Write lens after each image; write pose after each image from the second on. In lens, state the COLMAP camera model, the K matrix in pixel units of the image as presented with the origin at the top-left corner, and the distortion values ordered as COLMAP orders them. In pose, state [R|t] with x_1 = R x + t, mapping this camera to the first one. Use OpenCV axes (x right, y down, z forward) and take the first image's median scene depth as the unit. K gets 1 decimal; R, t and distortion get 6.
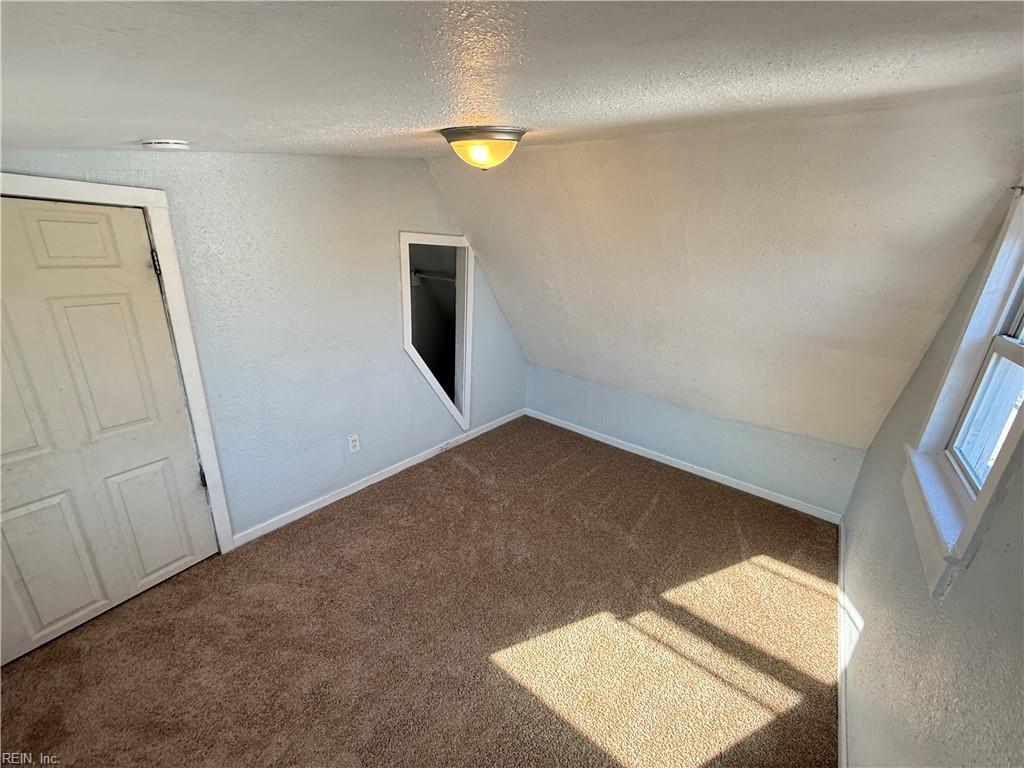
lens RADIAL K [[409.3, 0, 511.8], [0, 409.3, 383.0], [0, 0, 1]] dist [0.003280, -0.000407]
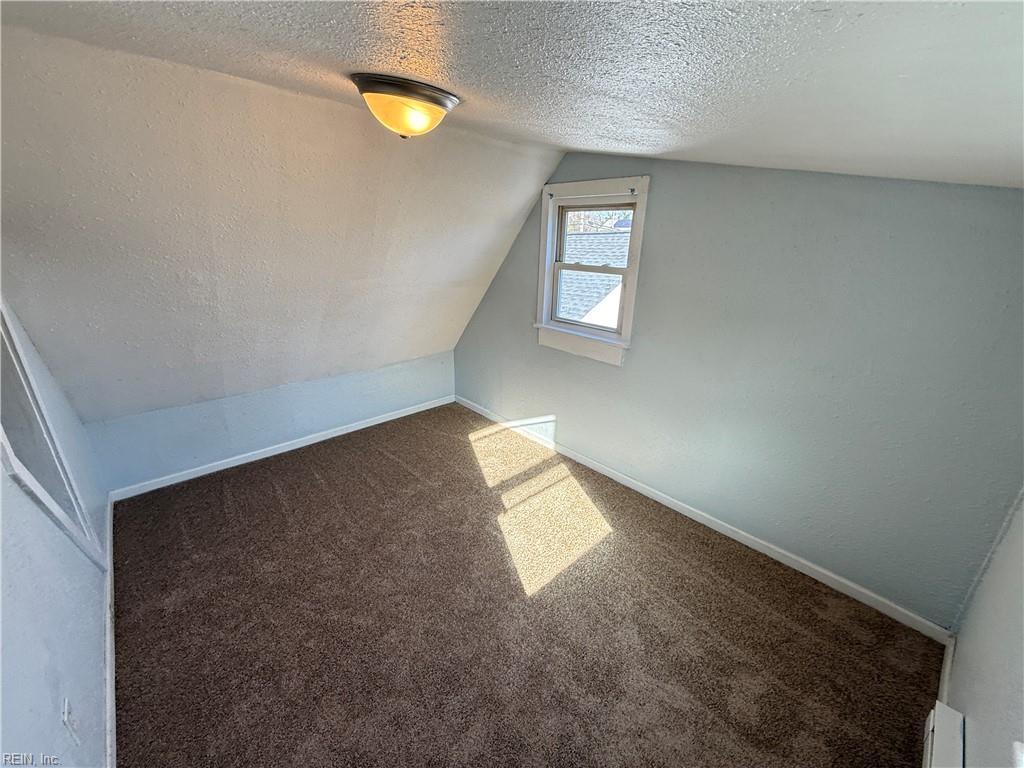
lens RADIAL K [[409.3, 0, 510.4], [0, 409.3, 383.6], [0, 0, 1]] dist [0.003280, -0.000407]
pose [[0.166656, -0.391414, 0.904998, -0.668618], [0.299975, 0.894454, 0.331613, -0.201400], [-0.939277, 0.216211, 0.266481, 0.468343]]
